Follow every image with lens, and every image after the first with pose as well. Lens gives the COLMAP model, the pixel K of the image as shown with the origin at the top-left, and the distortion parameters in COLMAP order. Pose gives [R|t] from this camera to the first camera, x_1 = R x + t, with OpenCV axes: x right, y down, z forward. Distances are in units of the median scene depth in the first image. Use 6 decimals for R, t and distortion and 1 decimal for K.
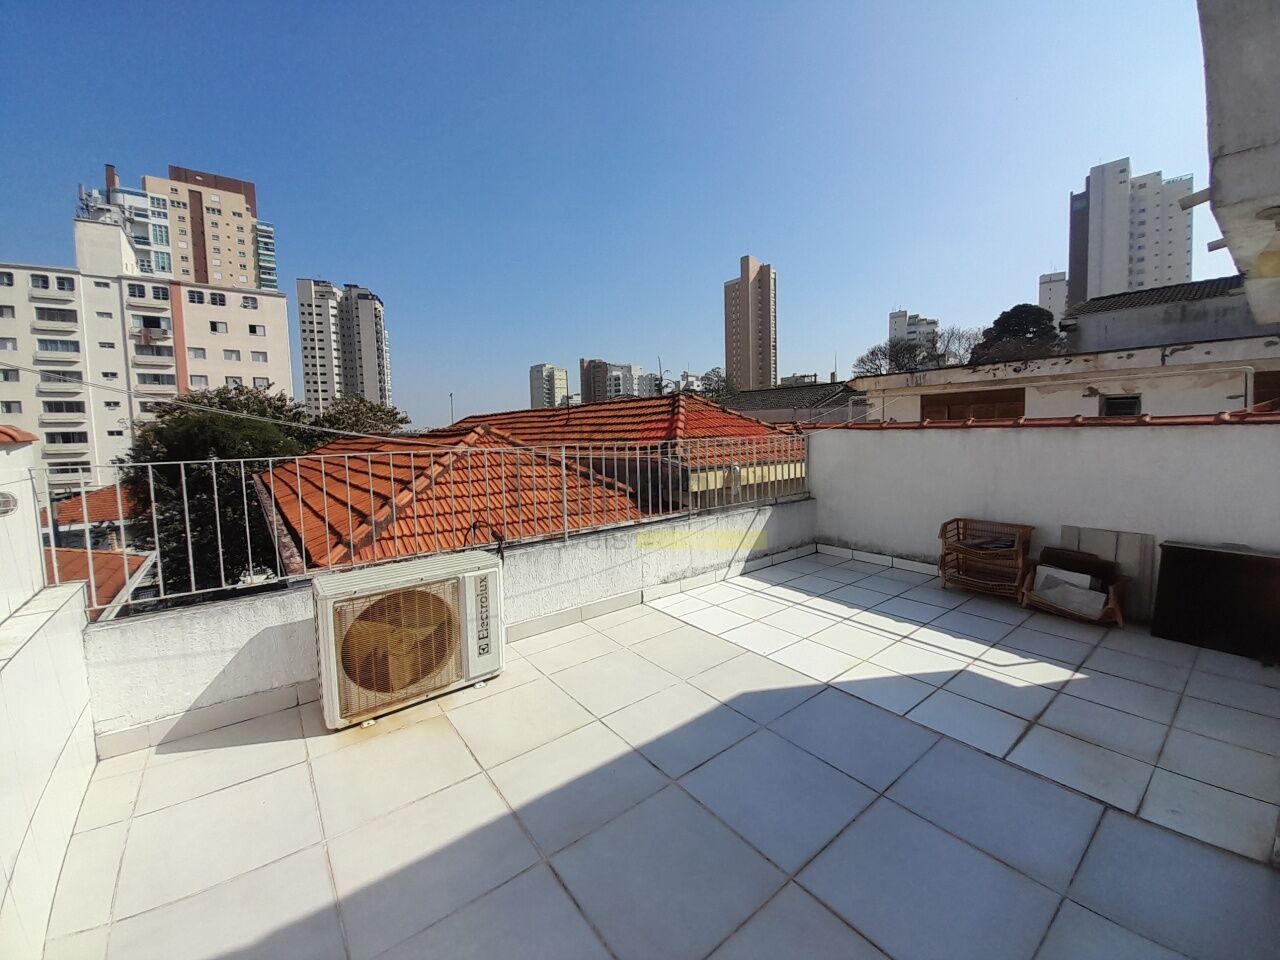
lens RADIAL K [[493.2, 0, 661.8], [0, 493.2, 468.3], [0, 0, 1]] dist [0.003108, -0.012160]
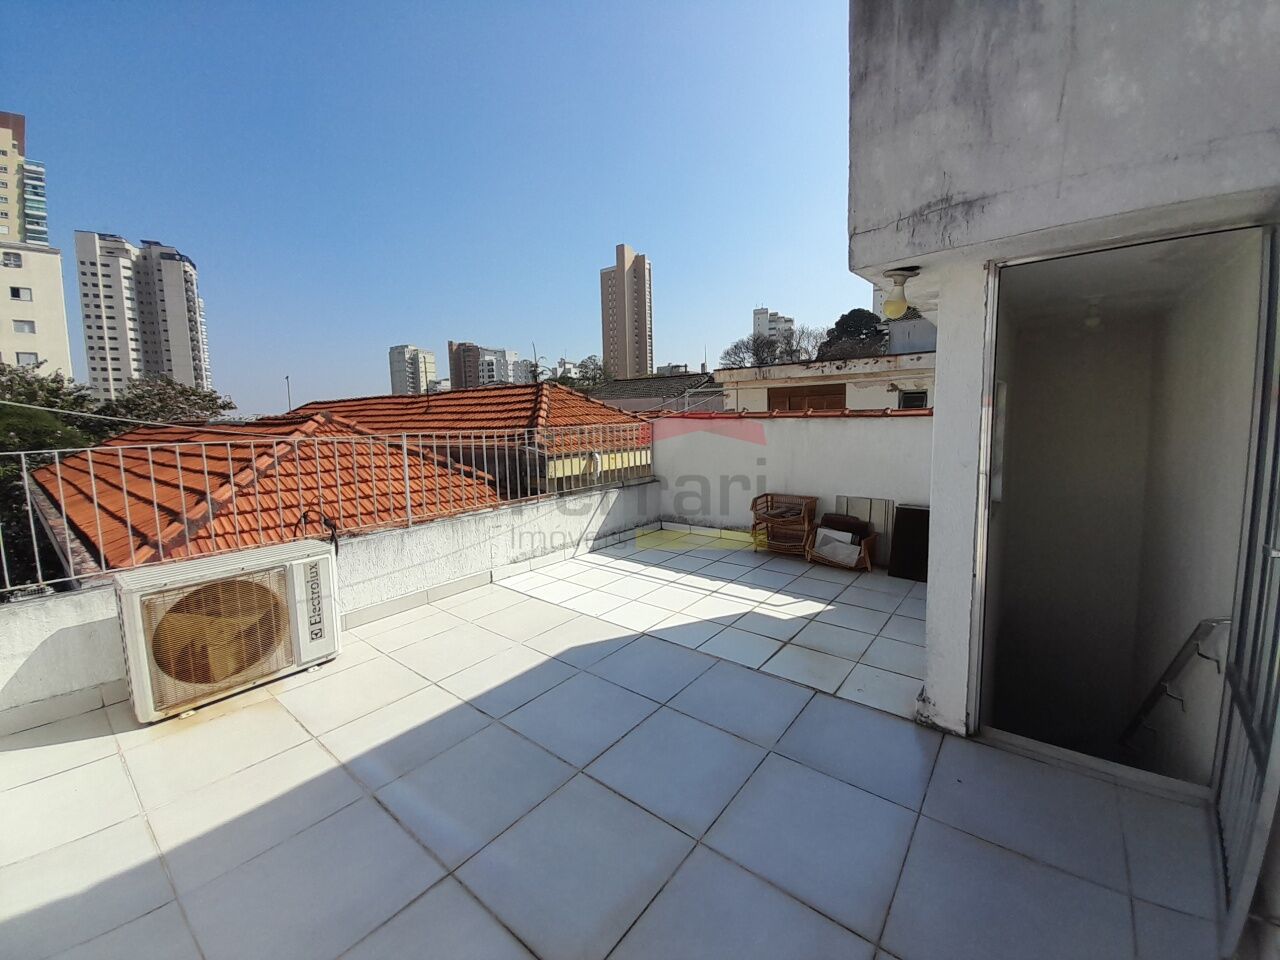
lens RADIAL K [[493.2, 0, 661.8], [0, 493.2, 468.3], [0, 0, 1]] dist [0.003108, -0.012160]
pose [[0.971293, -0.021326, 0.236930, 0.056692], [0.015598, 0.999540, 0.026023, 0.004567], [-0.237376, -0.021580, 0.971178, -0.086919]]
